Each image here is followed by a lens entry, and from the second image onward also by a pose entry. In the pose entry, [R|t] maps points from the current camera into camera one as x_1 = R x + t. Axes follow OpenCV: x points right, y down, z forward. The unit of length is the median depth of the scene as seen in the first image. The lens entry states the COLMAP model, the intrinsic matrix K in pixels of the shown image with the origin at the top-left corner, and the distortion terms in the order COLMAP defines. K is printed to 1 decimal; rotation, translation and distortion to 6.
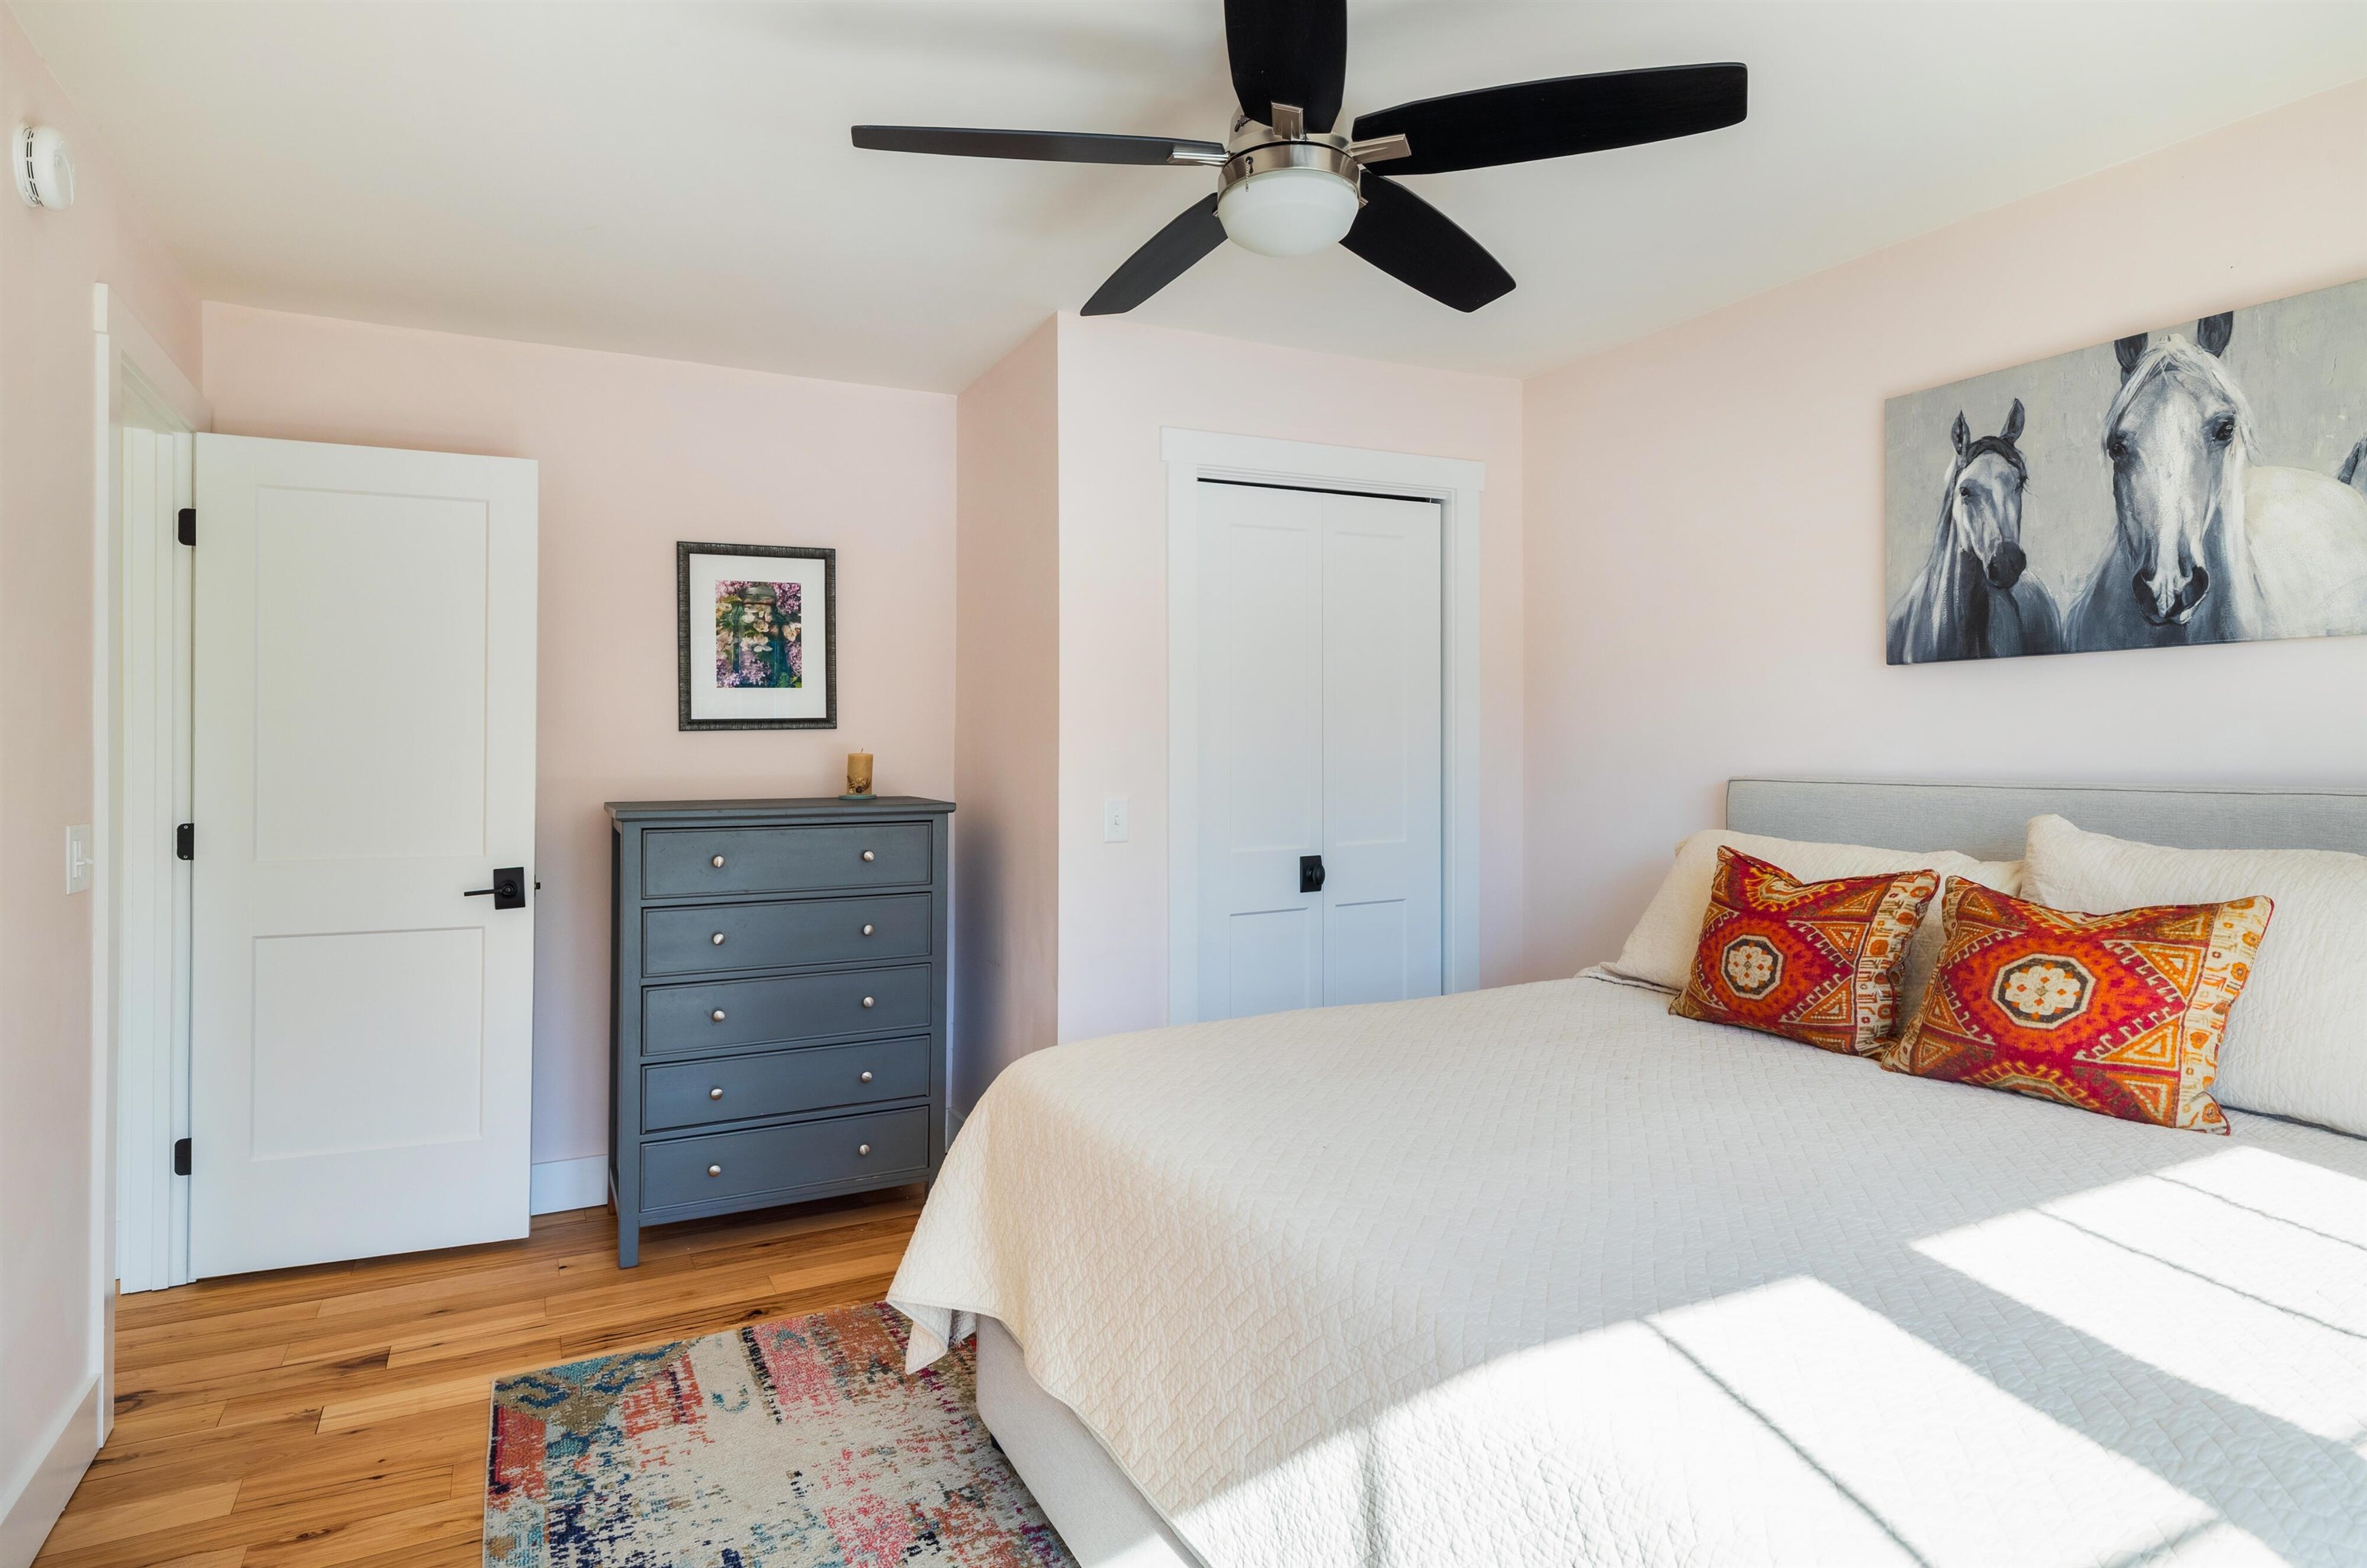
lens RADIAL K [[1307.5, 0, 1187.5], [0, 1307.5, 765.5], [0, 0, 1]] dist [-0.006878, -0.002511]
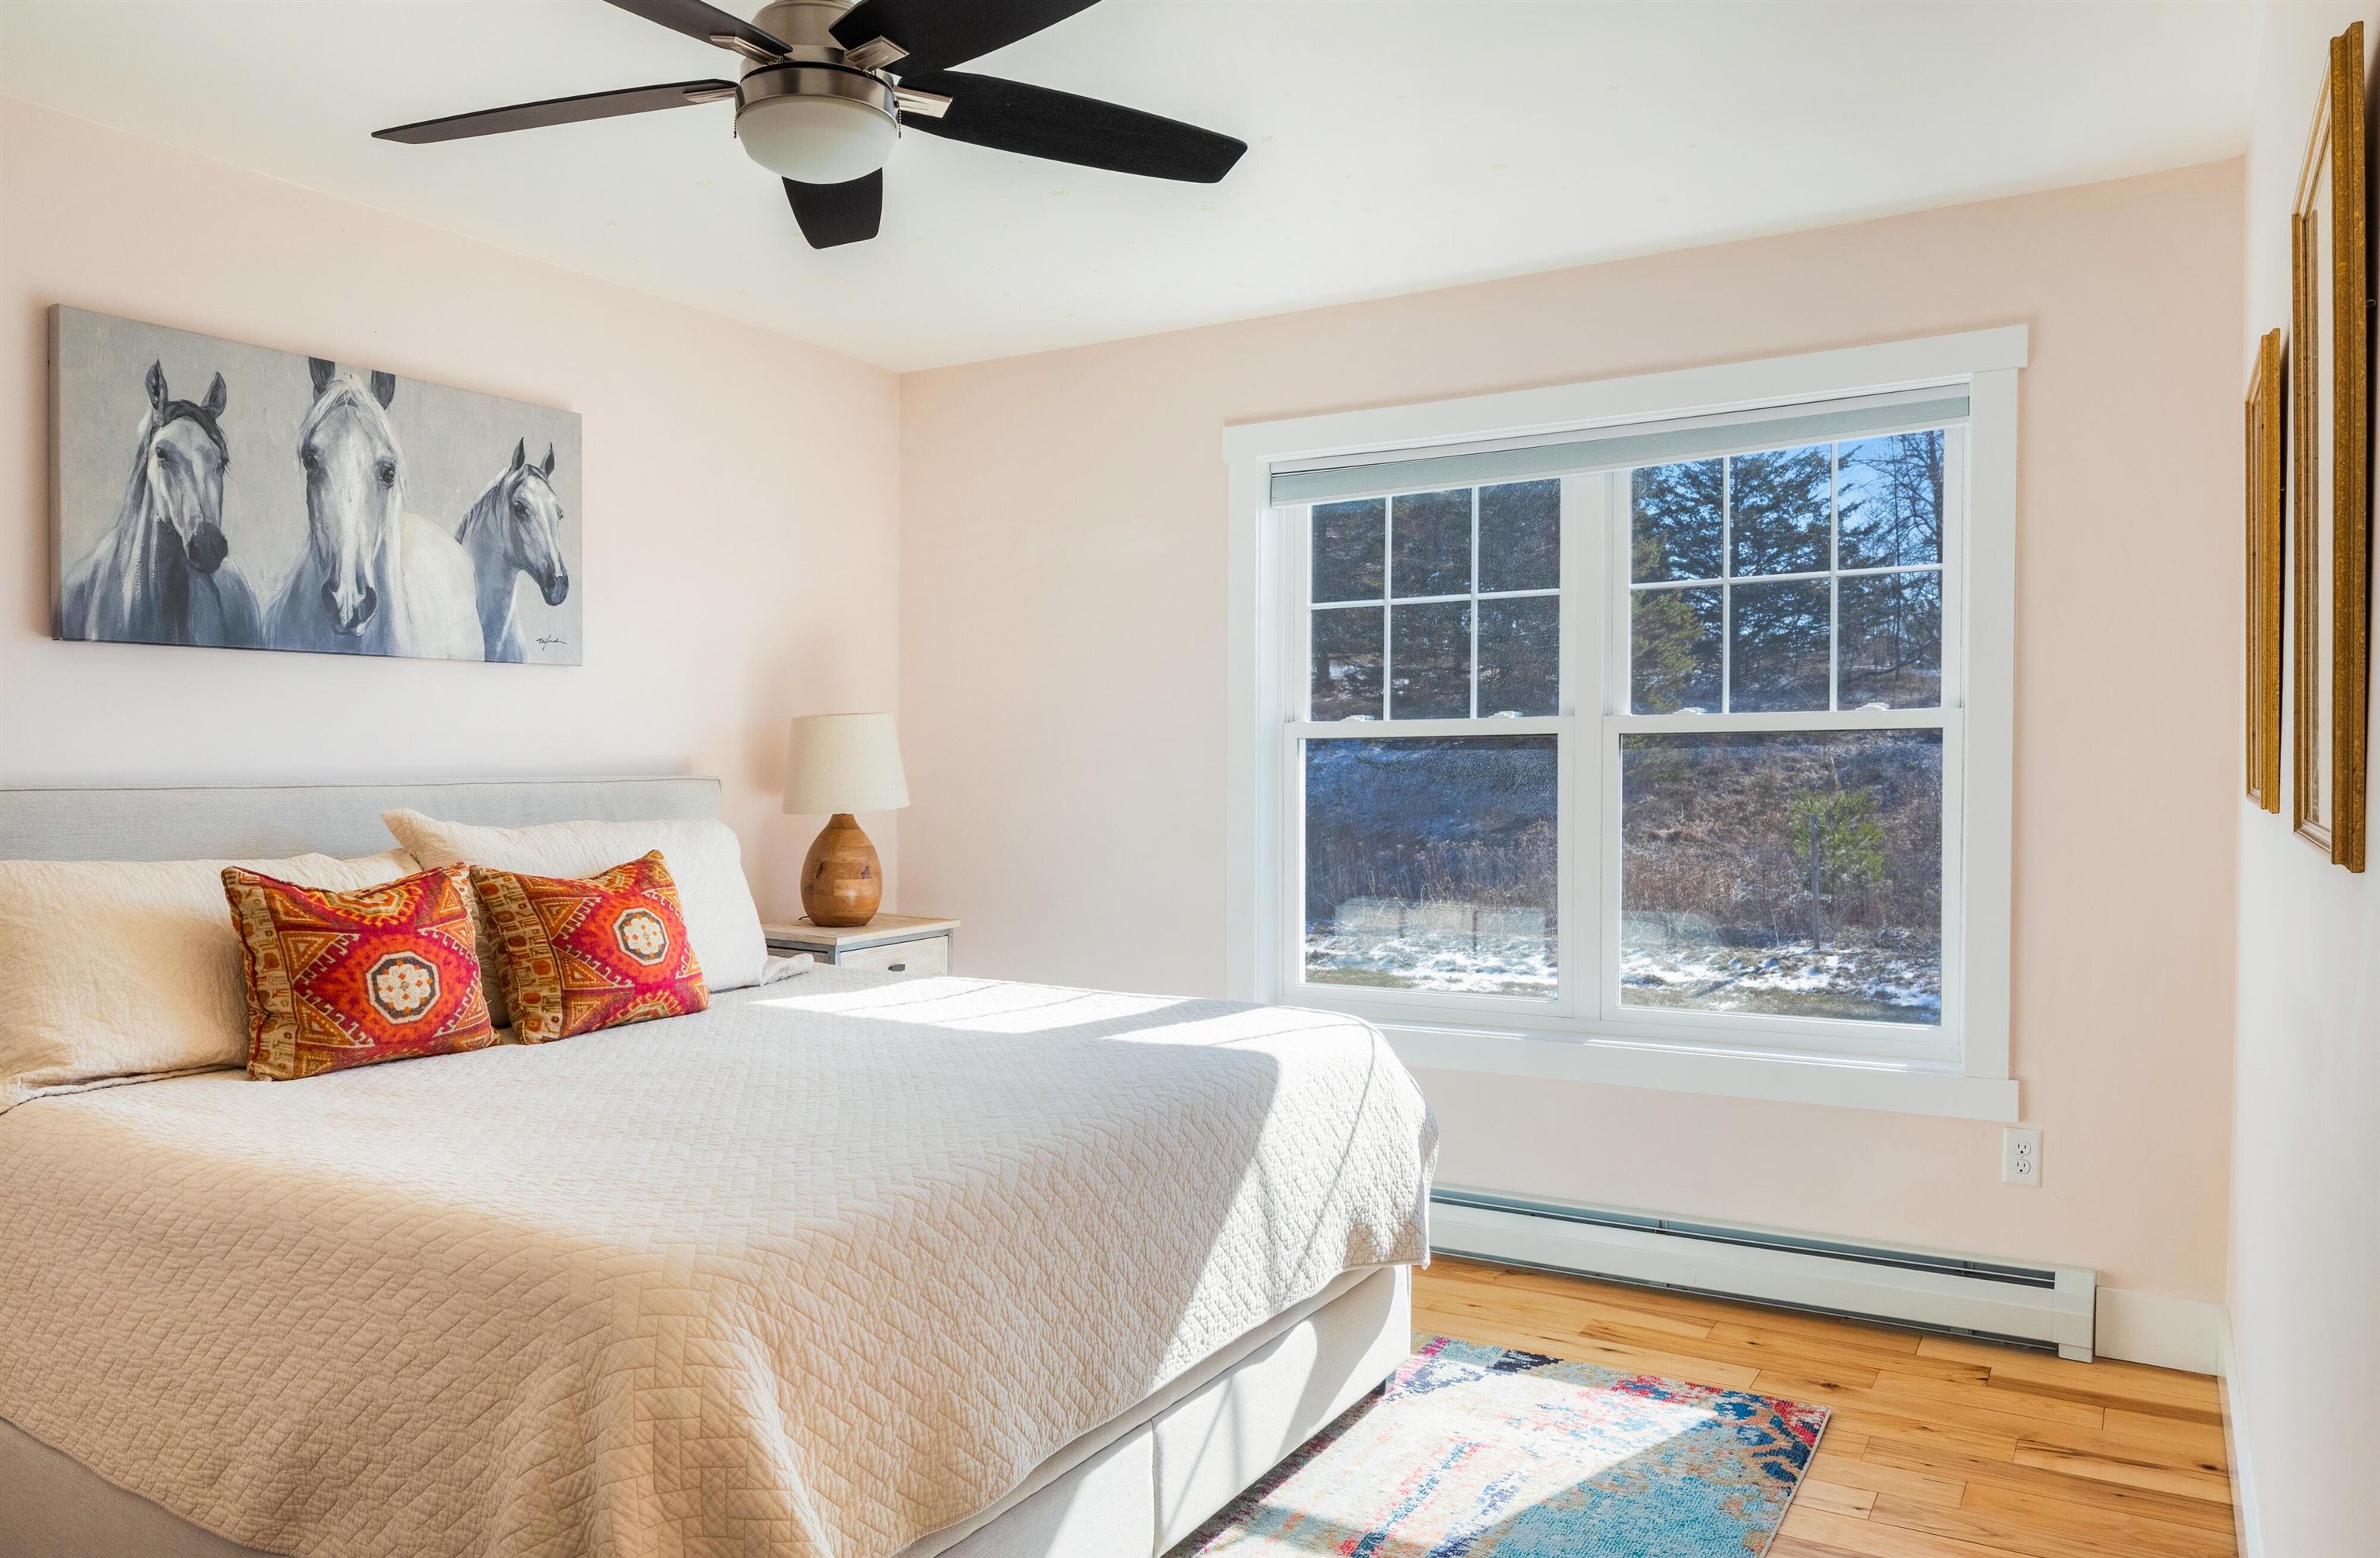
lens RADIAL K [[1631.8, 0, 1193.5], [0, 1631.8, 778.2], [0, 0, 1]] dist [-0.002266, -0.000465]
pose [[-0.519513, -0.007374, 0.854430, -0.774063], [0.013147, 0.999775, 0.016622, -0.000412], [-0.854361, 0.019869, -0.519300, 1.075072]]
